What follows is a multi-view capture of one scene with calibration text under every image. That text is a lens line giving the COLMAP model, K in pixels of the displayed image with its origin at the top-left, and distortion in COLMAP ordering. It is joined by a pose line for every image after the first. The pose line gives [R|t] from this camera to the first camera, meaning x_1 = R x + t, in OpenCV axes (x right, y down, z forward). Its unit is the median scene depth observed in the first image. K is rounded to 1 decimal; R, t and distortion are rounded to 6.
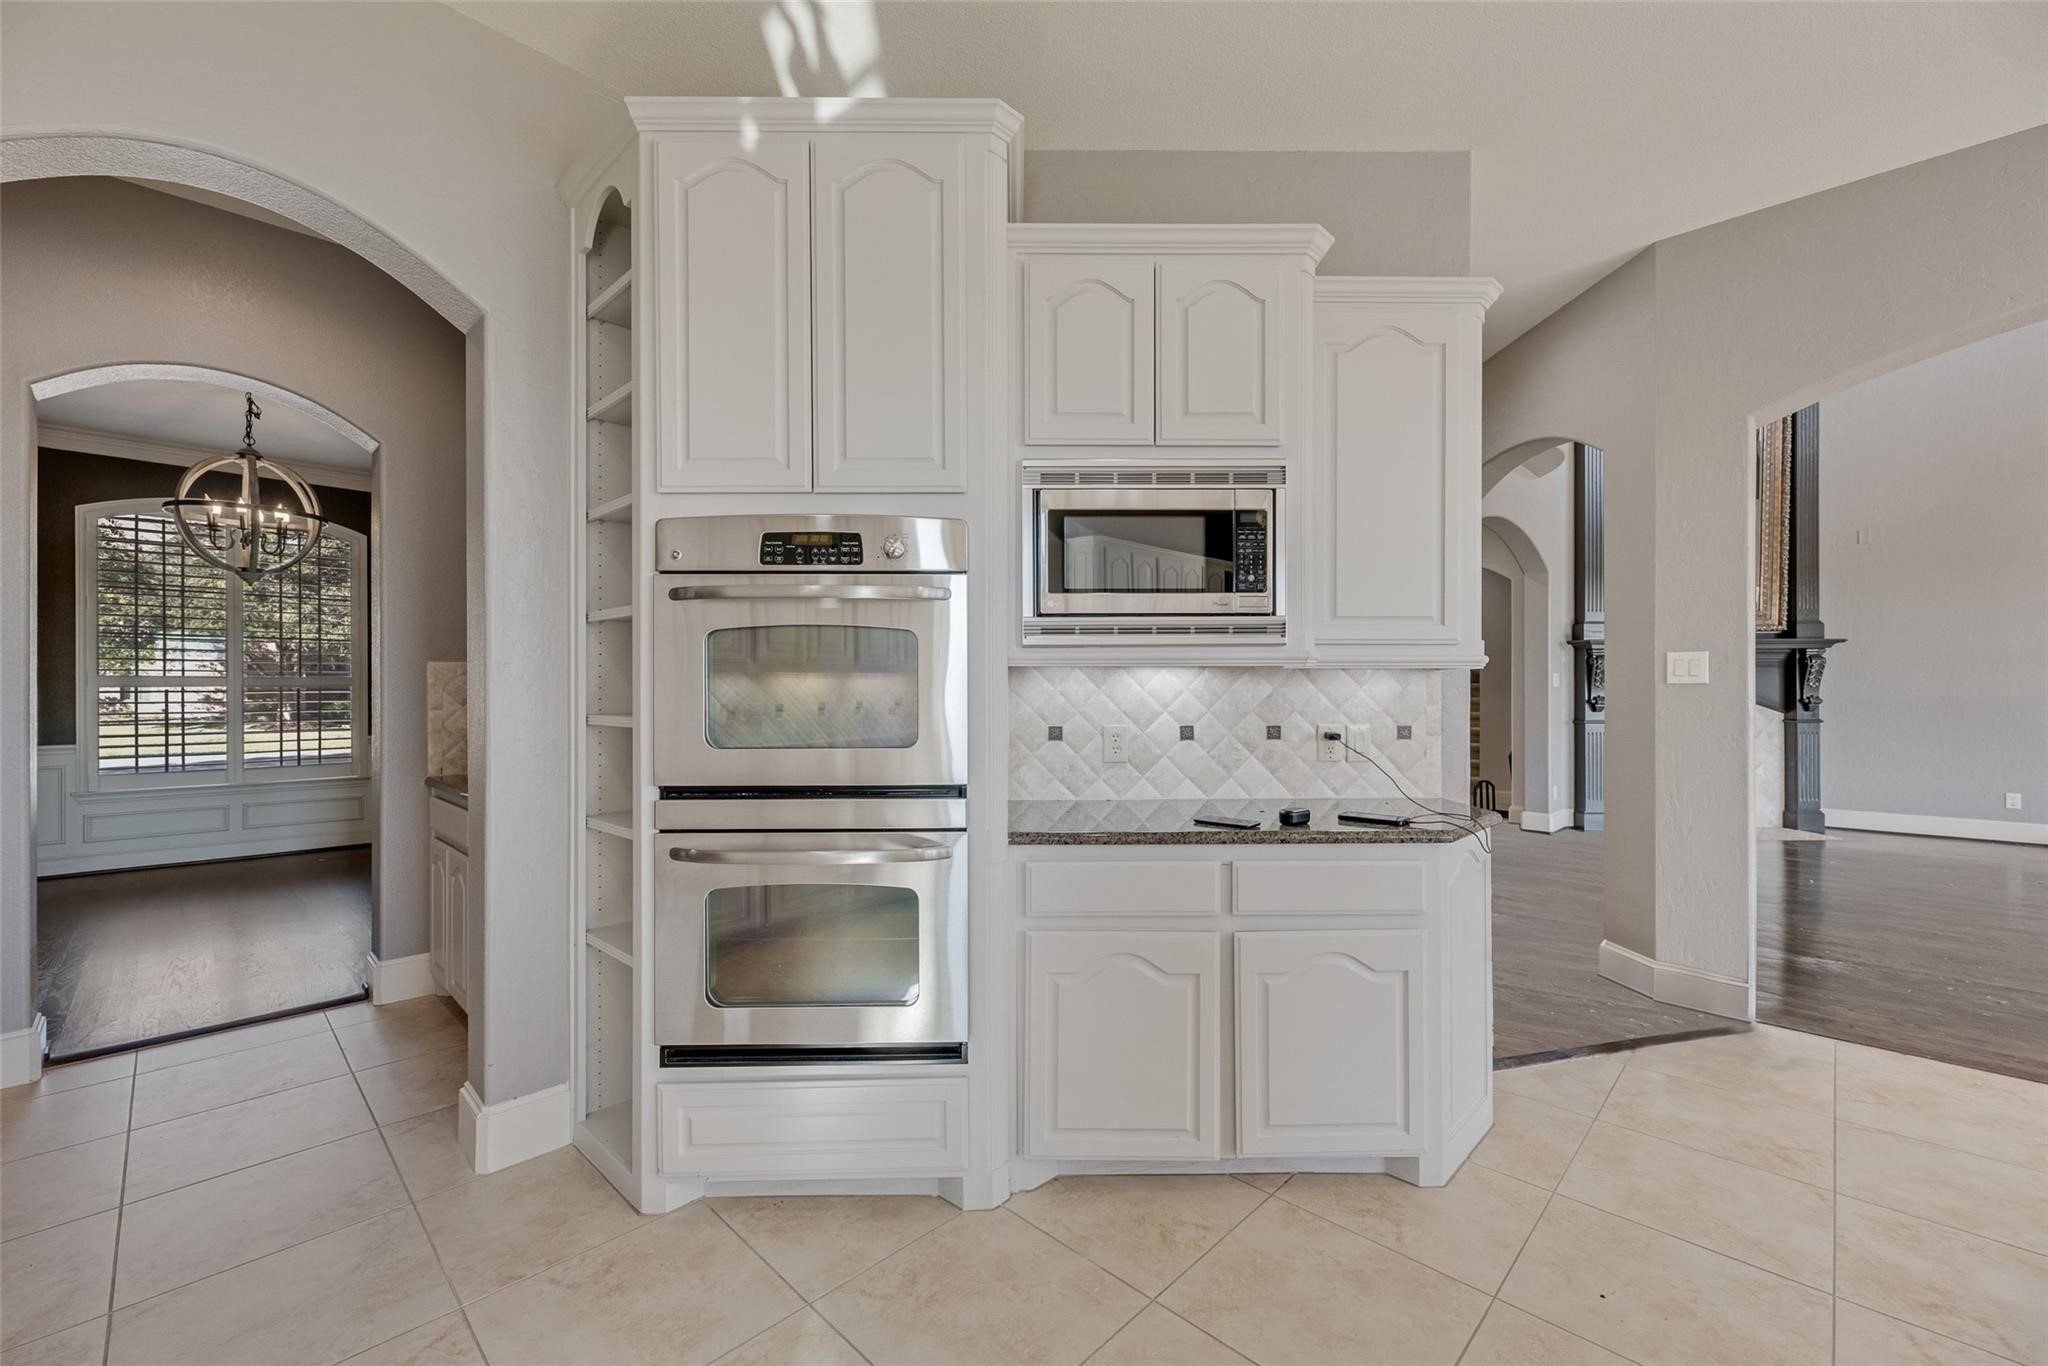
lens RADIAL K [[816.8, 0, 1028.9], [0, 816.8, 686.5], [0, 0, 1]] dist [-0.000904, -0.000199]
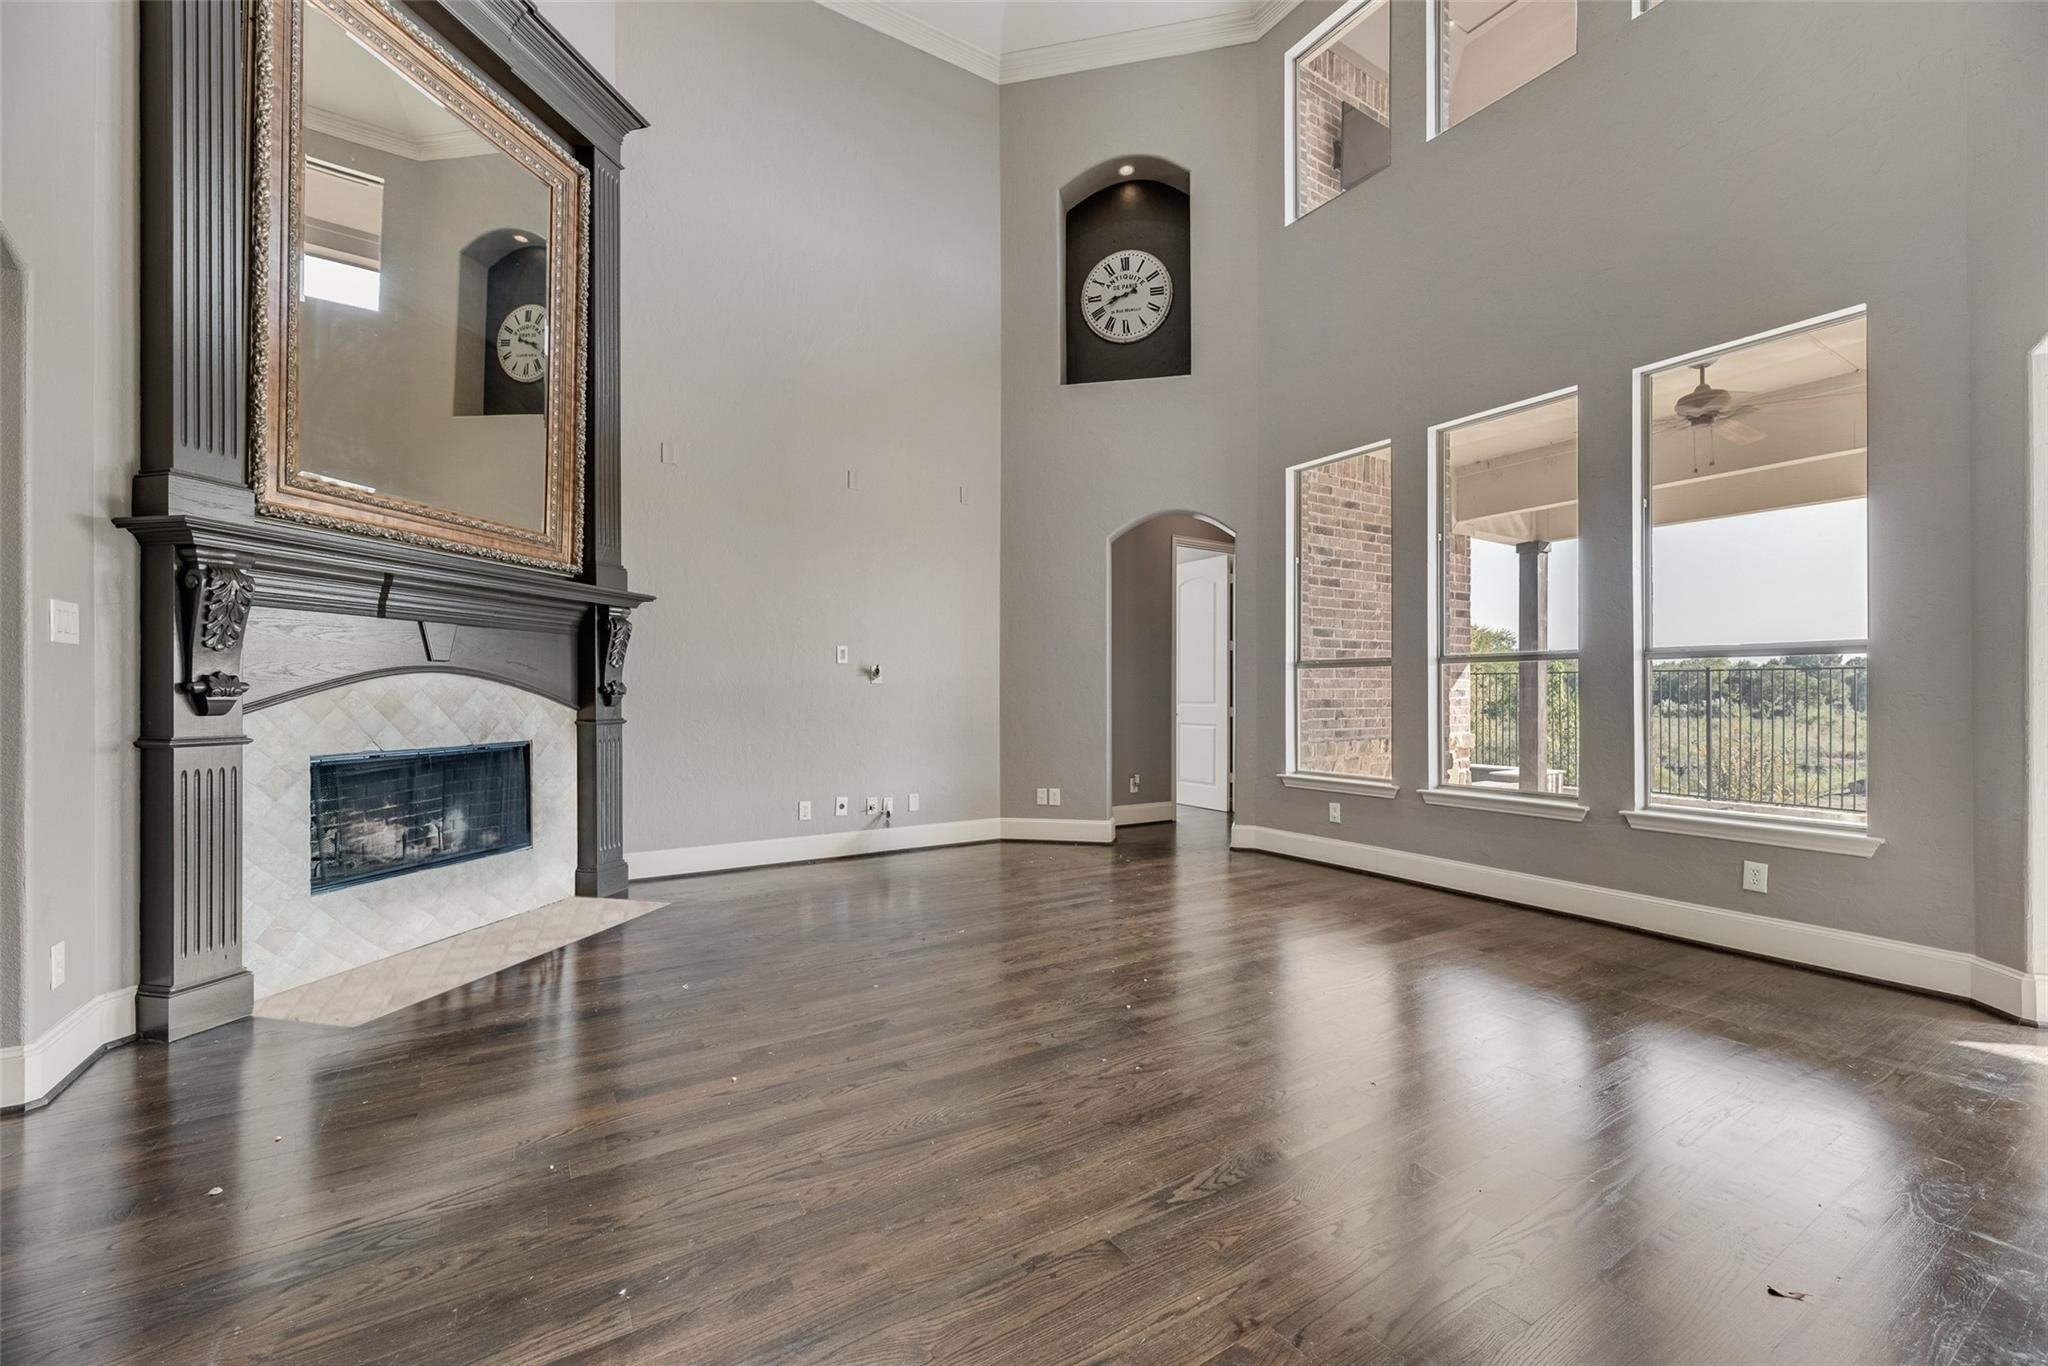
lens RADIAL K [[816.8, 0, 1030.5], [0, 816.8, 693.9], [0, 0, 1]] dist [-0.000904, -0.000199]
pose [[0.210401, 0.001944, 0.977613, 0.404997], [0.002622, 0.999993, -0.002553, 0.023450], [-0.977612, 0.003100, 0.210394, 0.547106]]
